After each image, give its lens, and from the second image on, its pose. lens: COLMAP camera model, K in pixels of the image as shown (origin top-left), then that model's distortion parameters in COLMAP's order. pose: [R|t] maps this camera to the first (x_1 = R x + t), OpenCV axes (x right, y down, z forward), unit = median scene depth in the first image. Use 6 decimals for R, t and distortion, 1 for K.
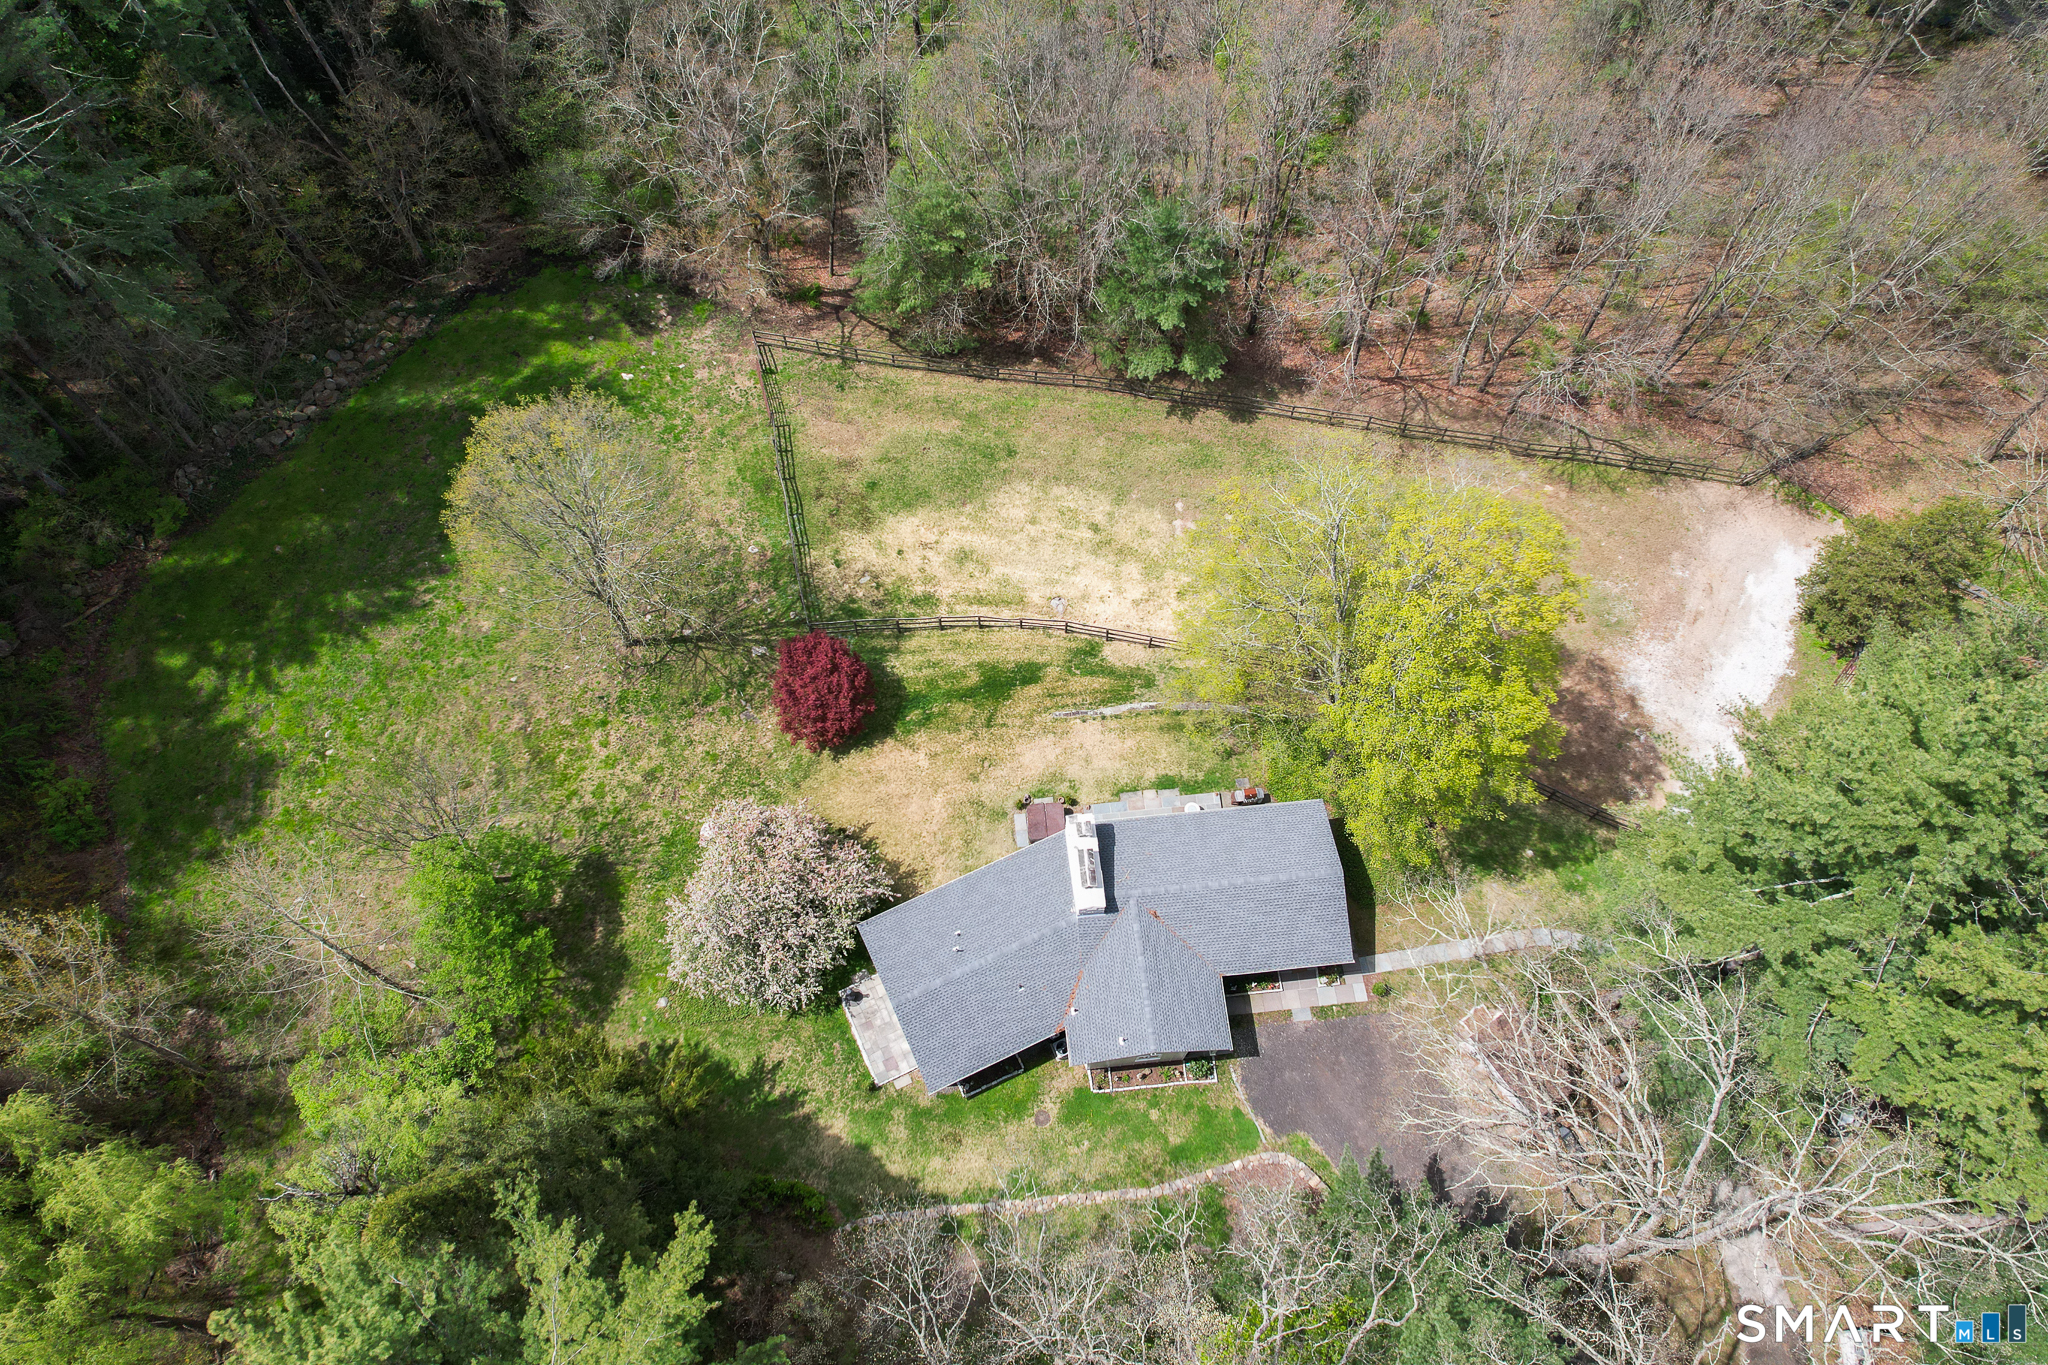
lens RADIAL K [[1289.9, 0, 1024.0], [0, 1289.9, 682.5], [0, 0, 1]] dist [-0.041223, 0.000246]
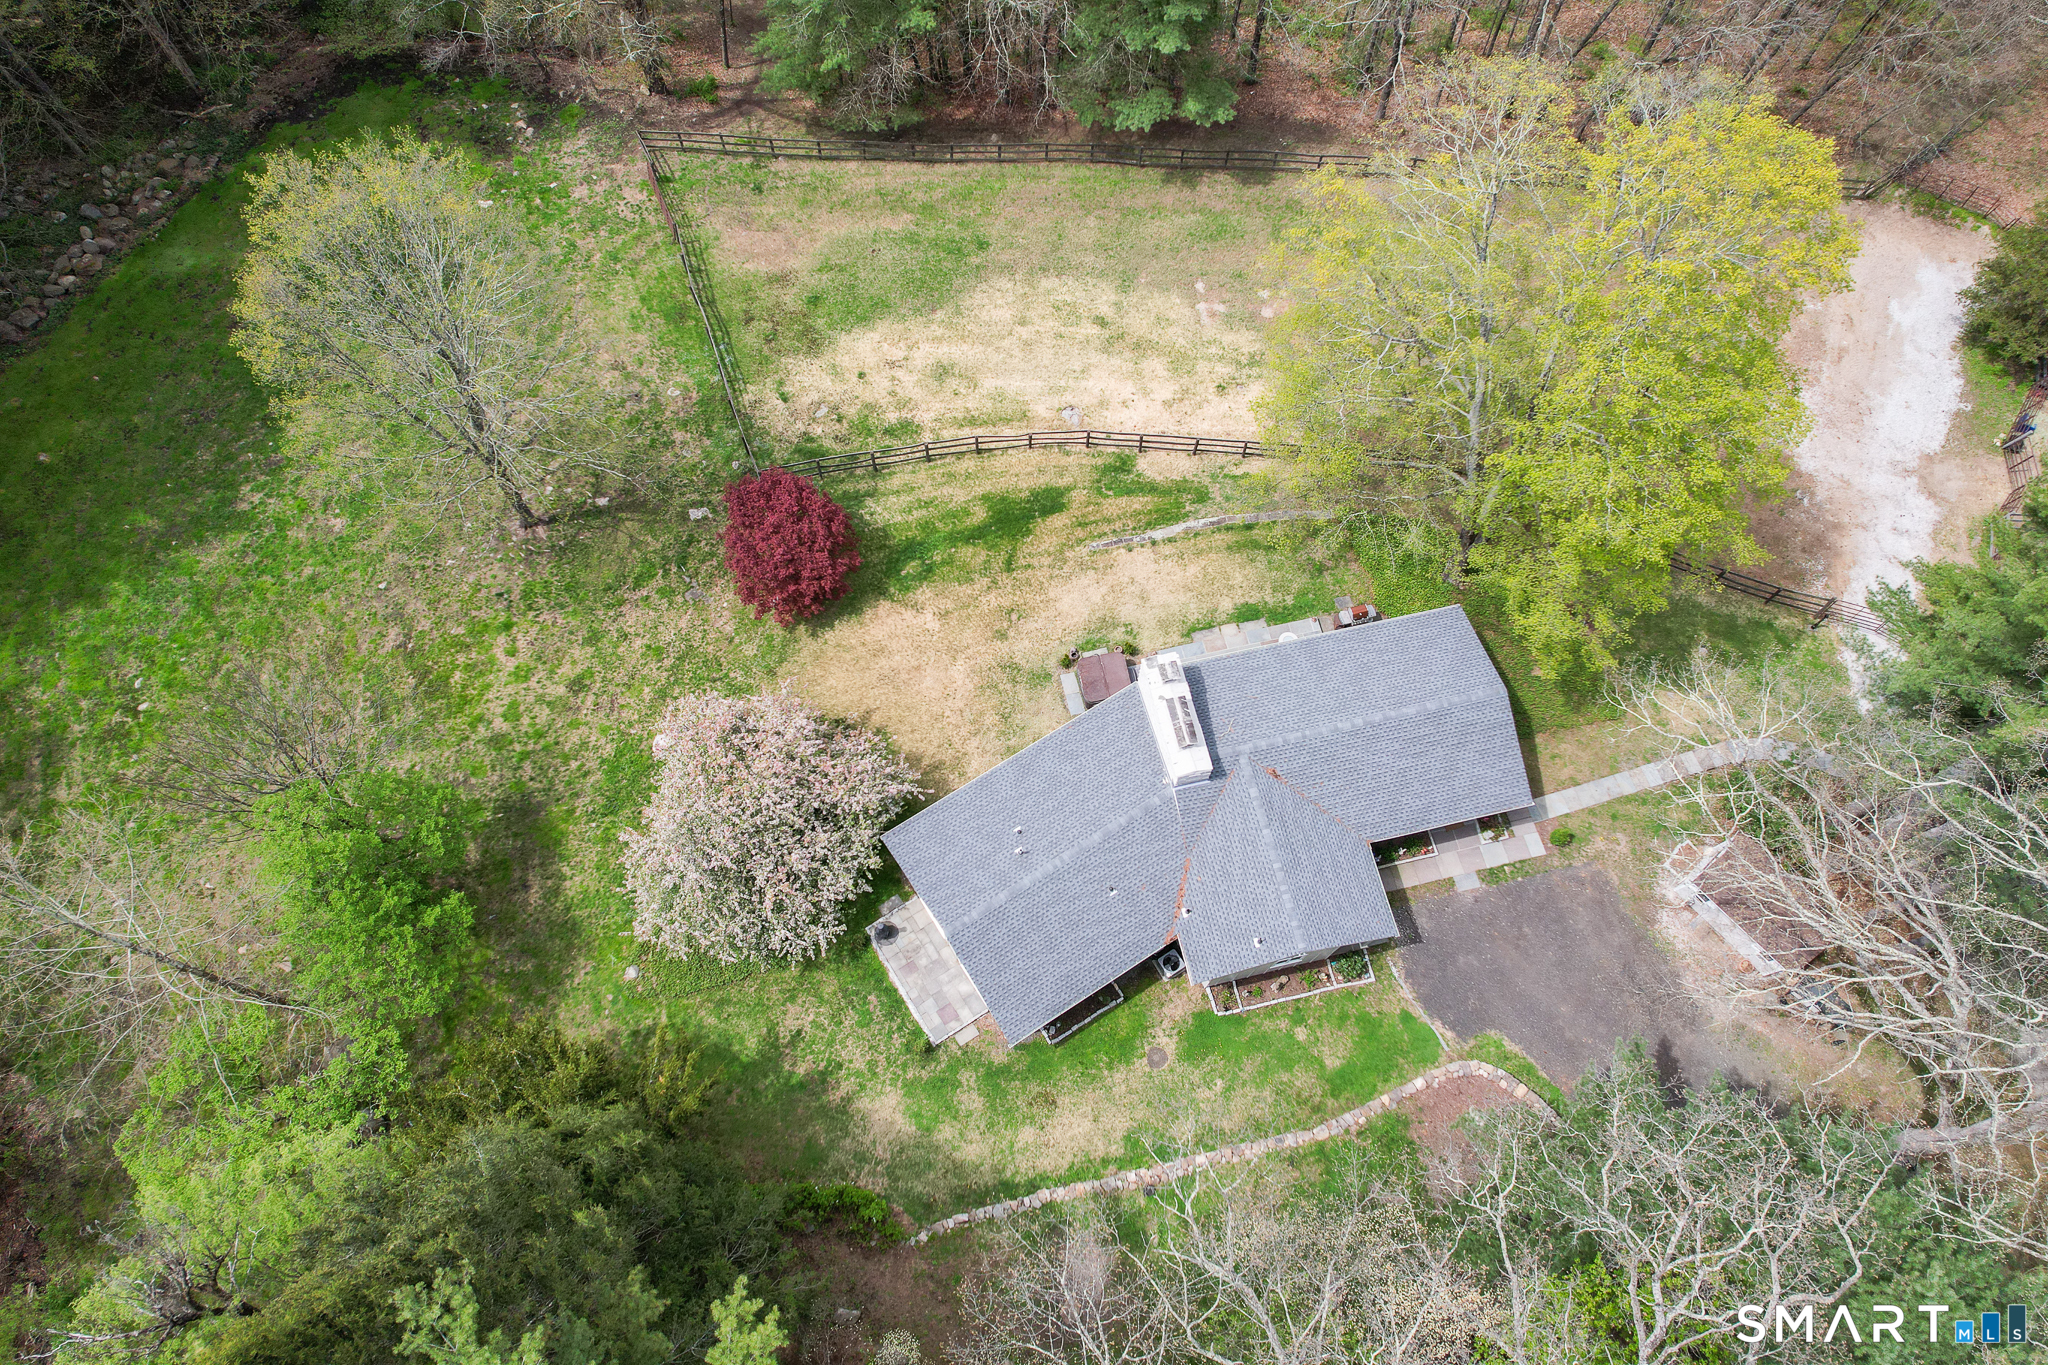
lens RADIAL K [[1292.3, 0, 1024.0], [0, 1292.3, 682.5], [0, 0, 1]] dist [-0.060692, 0.056167]
pose [[0.991866, -0.116045, 0.052299, -0.068272], [0.113449, 0.992278, 0.050146, 0.064254], [-0.057715, -0.043805, 0.997372, 0.227746]]
